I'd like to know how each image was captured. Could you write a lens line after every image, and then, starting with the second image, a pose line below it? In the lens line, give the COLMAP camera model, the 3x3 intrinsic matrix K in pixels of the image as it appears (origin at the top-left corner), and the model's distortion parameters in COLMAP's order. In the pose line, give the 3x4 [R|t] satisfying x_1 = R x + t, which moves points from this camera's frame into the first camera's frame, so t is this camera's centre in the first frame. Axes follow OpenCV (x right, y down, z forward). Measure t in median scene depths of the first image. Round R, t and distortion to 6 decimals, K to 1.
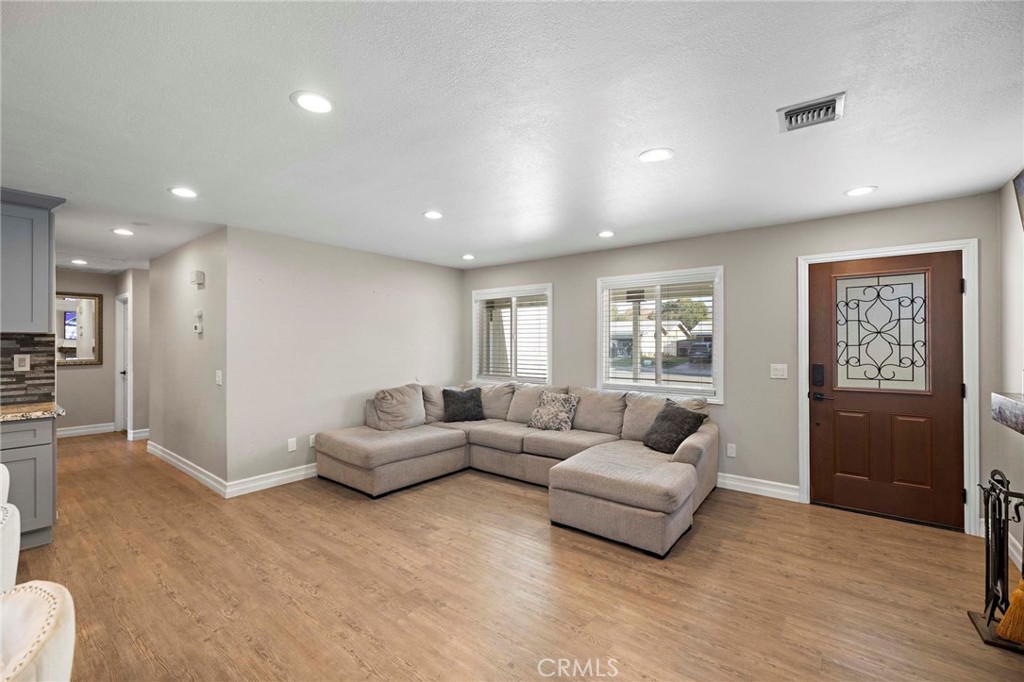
lens RADIAL K [[426.5, 0, 508.6], [0, 426.5, 337.6], [0, 0, 1]] dist [-0.000535, 0.000058]
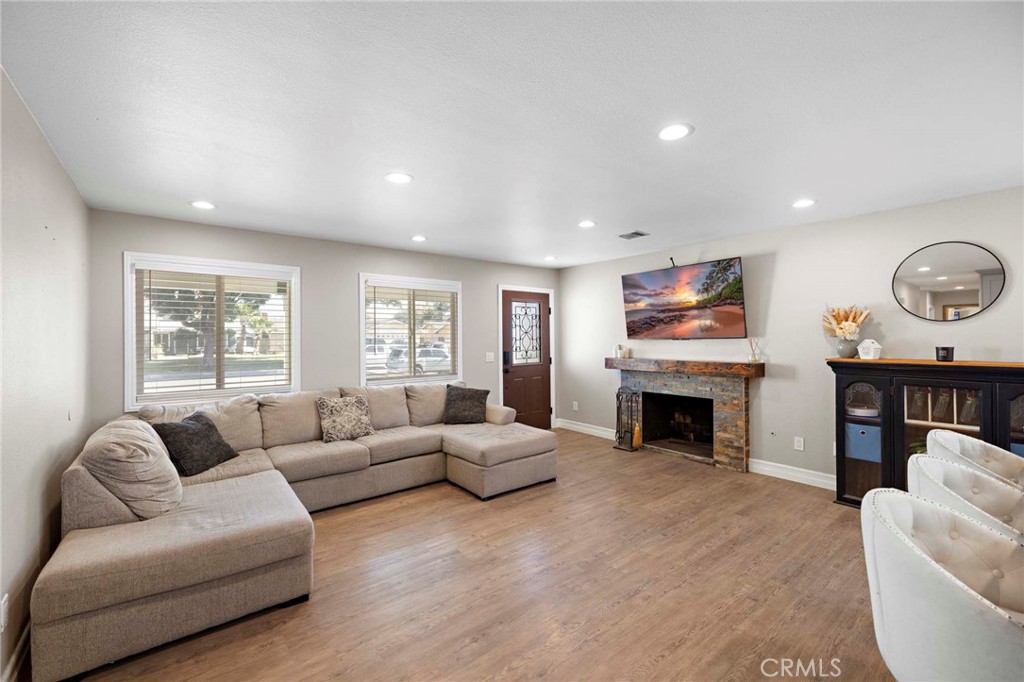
lens RADIAL K [[427.4, 0, 503.9], [0, 427.4, 330.4], [0, 0, 1]] dist [0.001095, -0.000179]
pose [[0.238668, 0.012982, 0.971015, -0.949629], [-0.003844, 0.999915, -0.012423, 0.001384], [-0.971094, -0.000768, 0.238697, 0.654553]]
